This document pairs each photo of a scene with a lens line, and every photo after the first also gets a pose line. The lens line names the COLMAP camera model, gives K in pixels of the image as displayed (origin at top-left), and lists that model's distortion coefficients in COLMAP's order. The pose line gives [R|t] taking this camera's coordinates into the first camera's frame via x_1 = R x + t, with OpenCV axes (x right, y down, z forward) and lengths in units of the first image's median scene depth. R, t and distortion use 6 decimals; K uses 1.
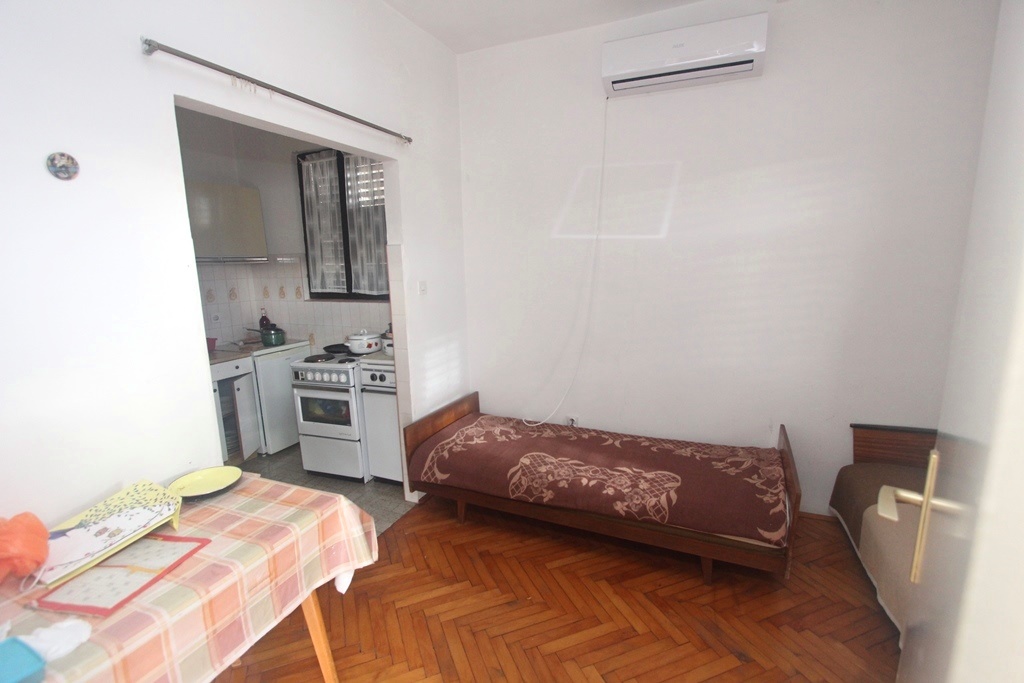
lens RADIAL K [[471.5, 0, 518.6], [0, 471.5, 348.5], [0, 0, 1]] dist [-0.017335, -0.000071]
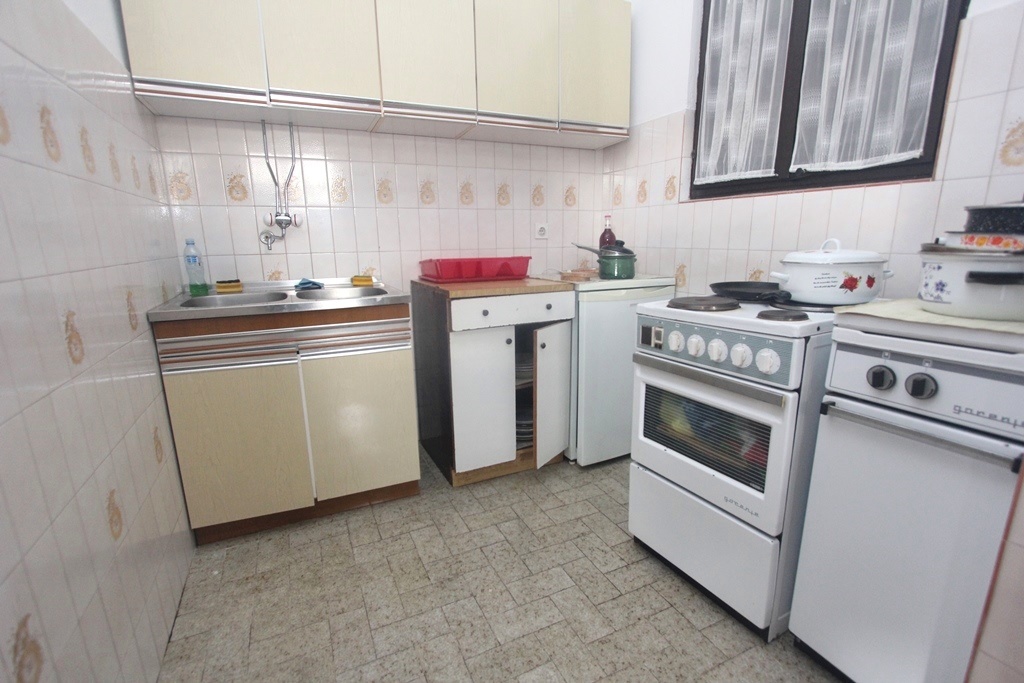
lens RADIAL K [[471.5, 0, 512.9], [0, 471.5, 347.0], [0, 0, 1]] dist [-0.017335, -0.000071]
pose [[0.748304, 0.162533, -0.643137, -0.264870], [-0.129036, 0.986664, 0.099213, 0.038188], [0.650685, 0.008746, 0.759297, 0.550861]]
